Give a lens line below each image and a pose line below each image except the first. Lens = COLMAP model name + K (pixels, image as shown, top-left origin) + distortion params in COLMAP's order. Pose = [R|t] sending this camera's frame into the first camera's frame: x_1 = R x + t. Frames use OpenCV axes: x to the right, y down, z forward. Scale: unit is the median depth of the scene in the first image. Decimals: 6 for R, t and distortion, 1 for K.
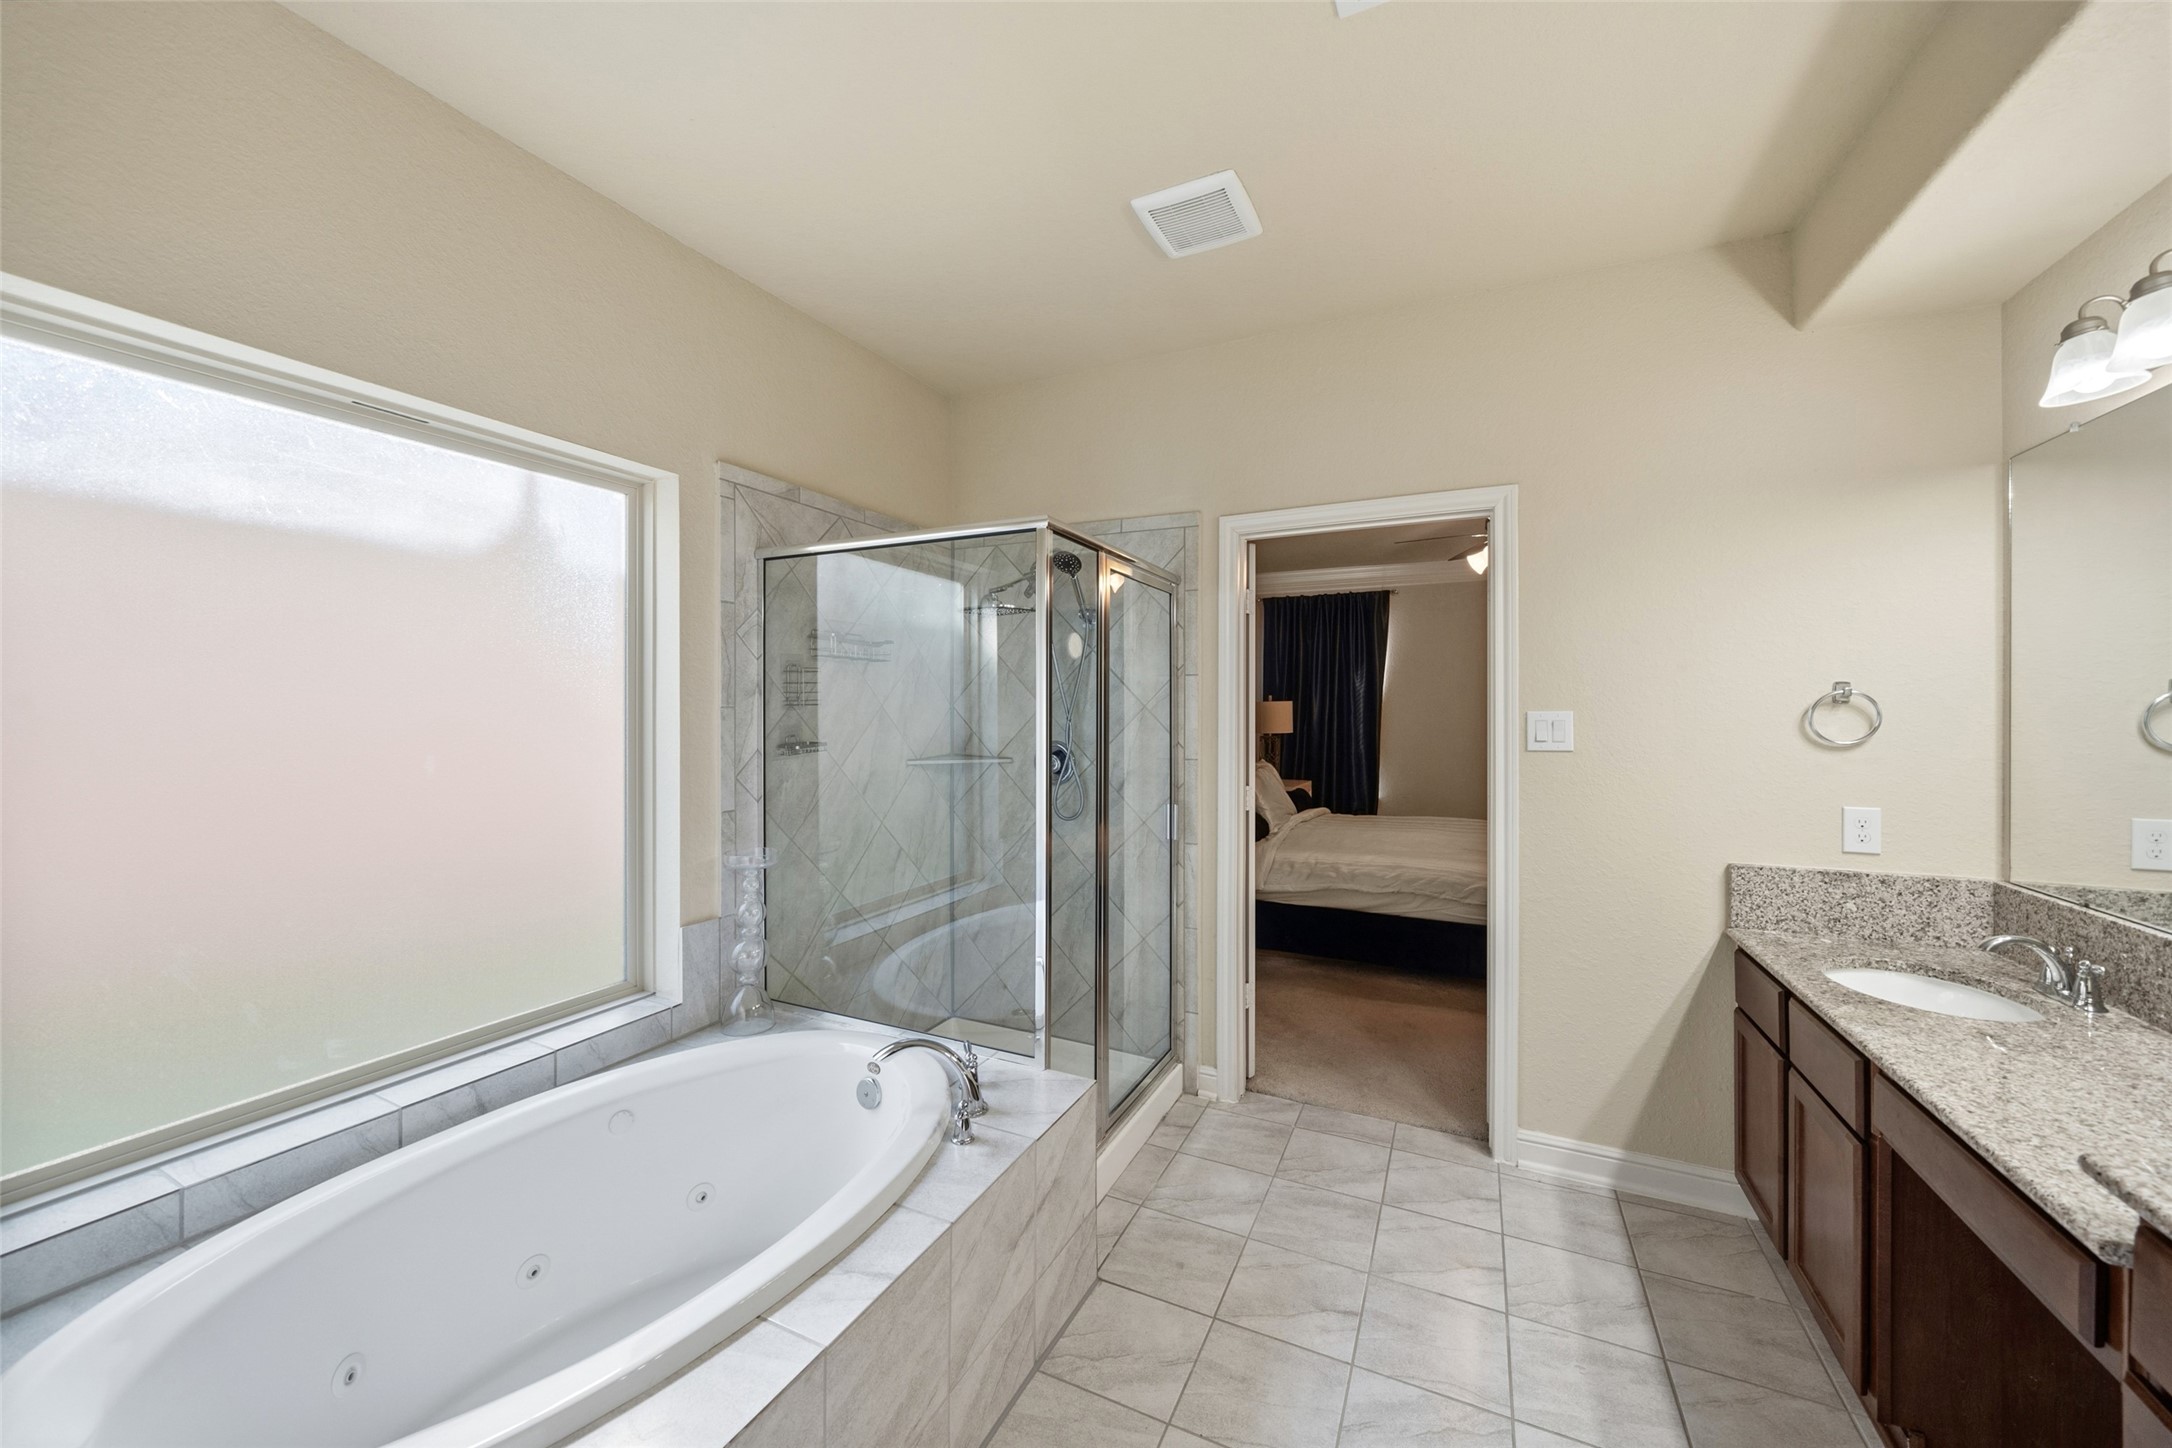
lens RADIAL K [[803.4, 0, 1098.1], [0, 803.4, 710.0], [0, 0, 1]] dist [-0.005267, -0.000138]
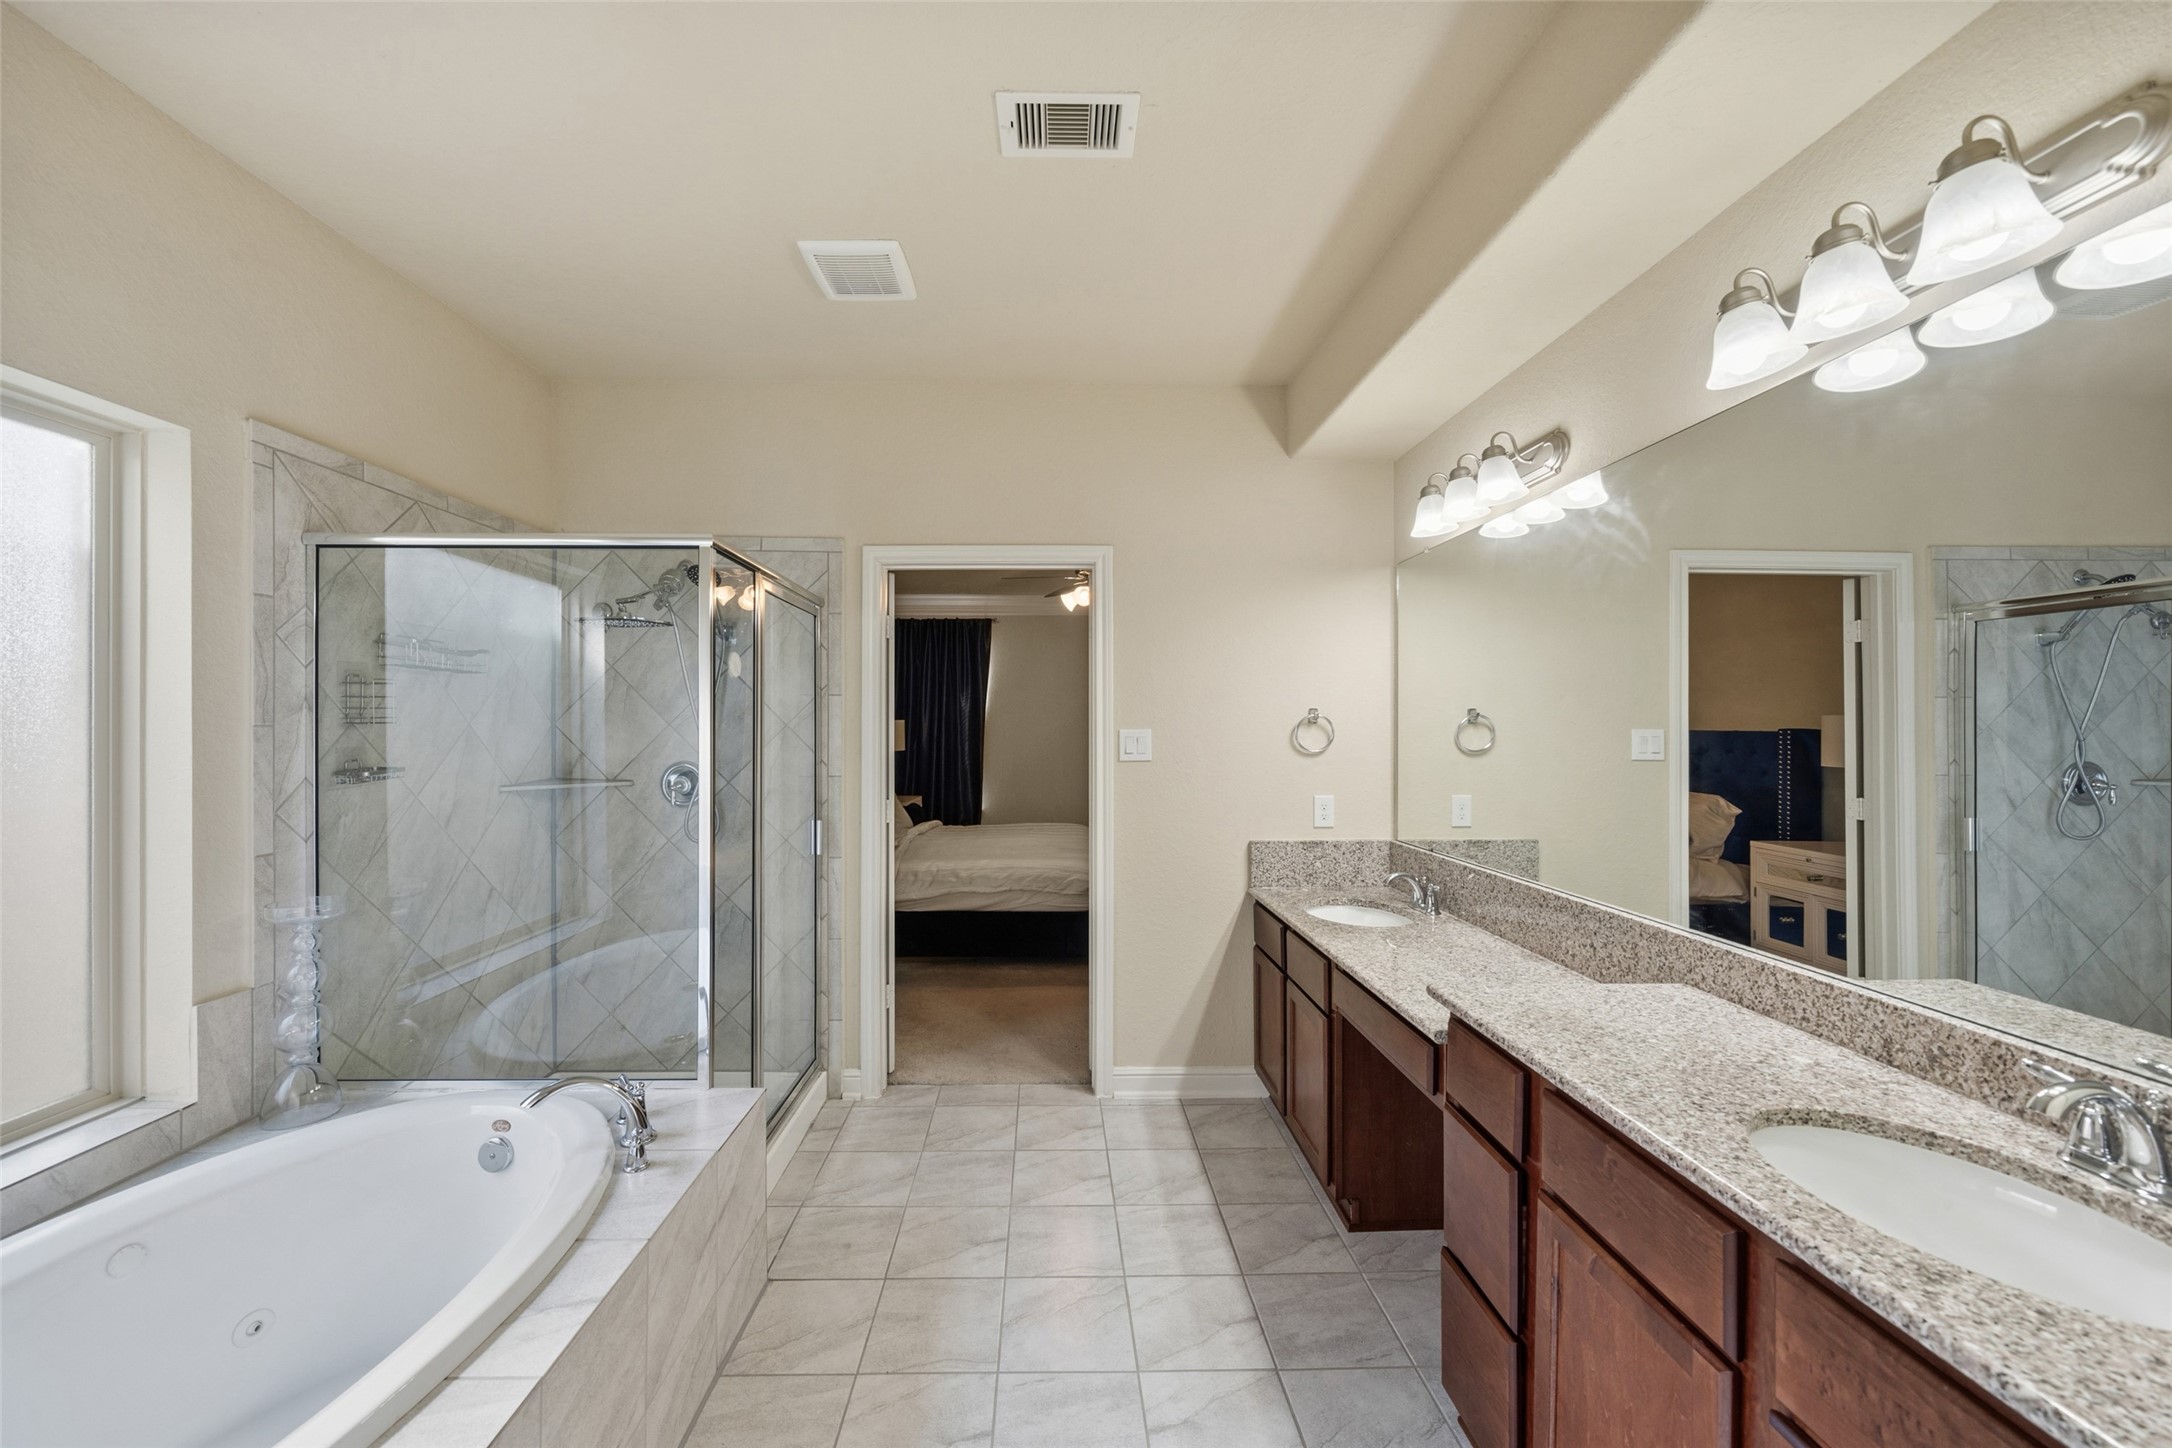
lens RADIAL K [[803.4, 0, 1081.2], [0, 803.4, 726.2], [0, 0, 1]] dist [-0.005267, -0.000138]
pose [[0.888684, 0.000368, 0.458520, -0.101422], [0.000541, 0.999998, -0.001851, -0.001391], [-0.458520, 0.001893, 0.888682, -0.090228]]
